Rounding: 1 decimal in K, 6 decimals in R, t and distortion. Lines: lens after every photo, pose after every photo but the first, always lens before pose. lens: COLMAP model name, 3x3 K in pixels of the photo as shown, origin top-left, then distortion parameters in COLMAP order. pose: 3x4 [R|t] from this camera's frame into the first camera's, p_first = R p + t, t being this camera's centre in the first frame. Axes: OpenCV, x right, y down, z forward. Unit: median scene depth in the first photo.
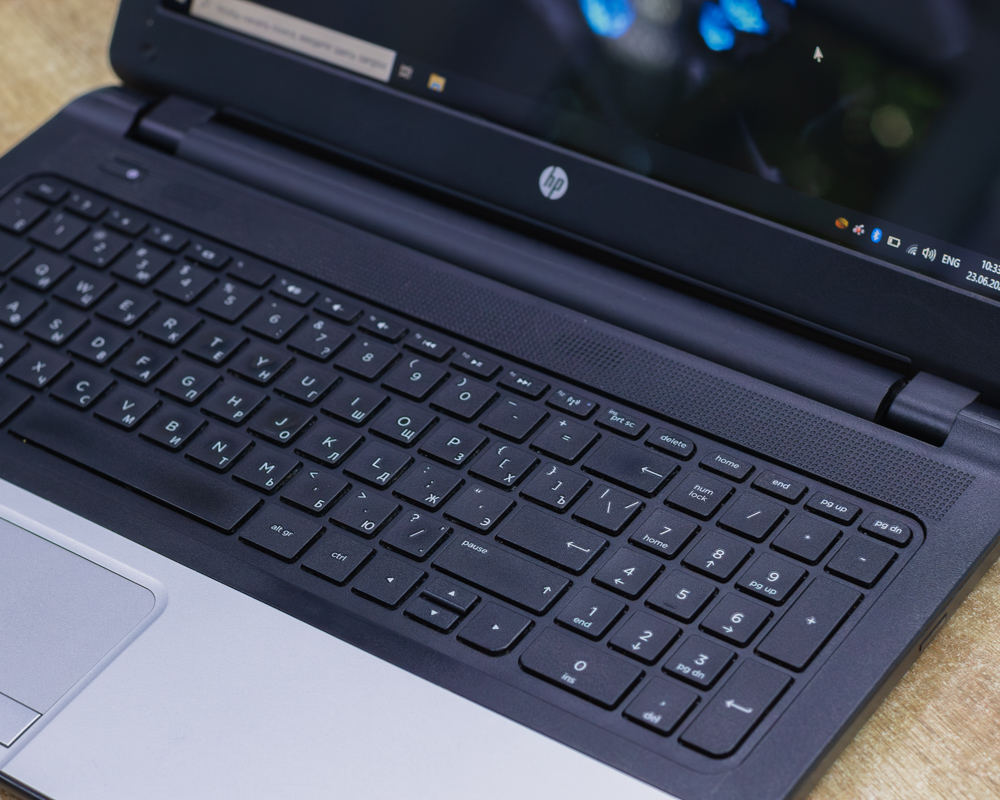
lens RADIAL K [[2952.7, 0, 500.0], [0, 2952.7, 400.0], [0, 0, 1]] dist [-0.127132, -2.364240]
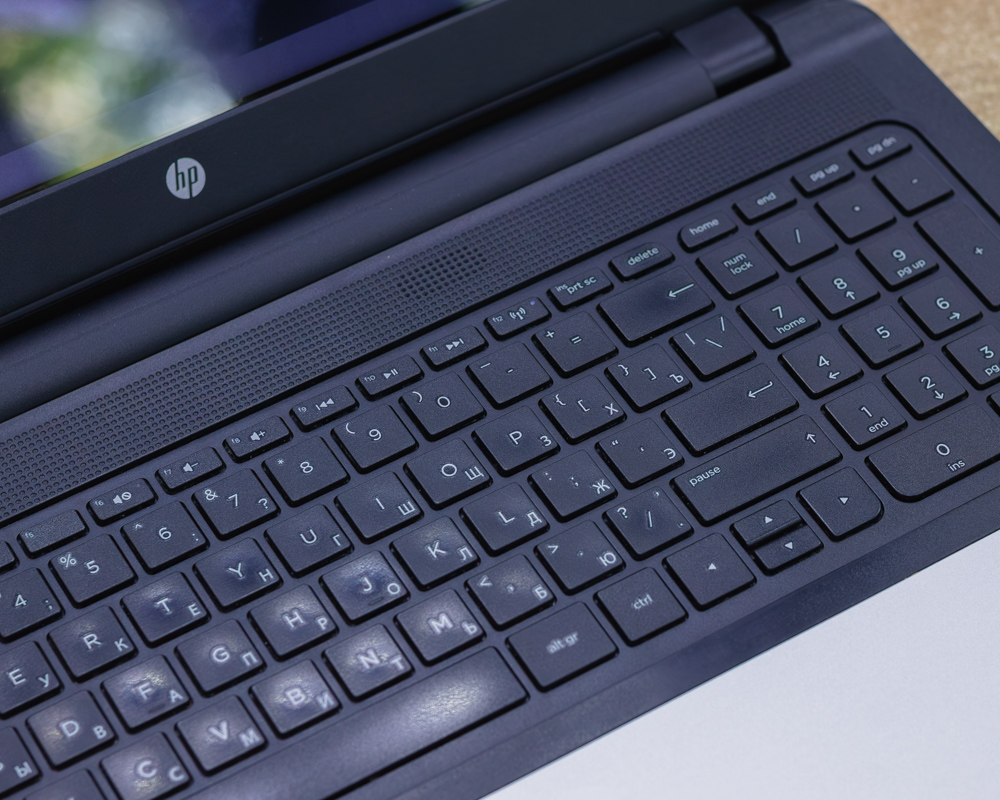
lens RADIAL K [[2952.7, 0, 500.0], [0, 2952.7, 400.0], [0, 0, 1]] dist [-0.127132, -2.364240]
pose [[0.395973, -0.650486, 0.648131, -0.528361], [0.589021, 0.721410, 0.364172, -0.286257], [-0.704457, 0.237560, 0.668809, 0.472875]]
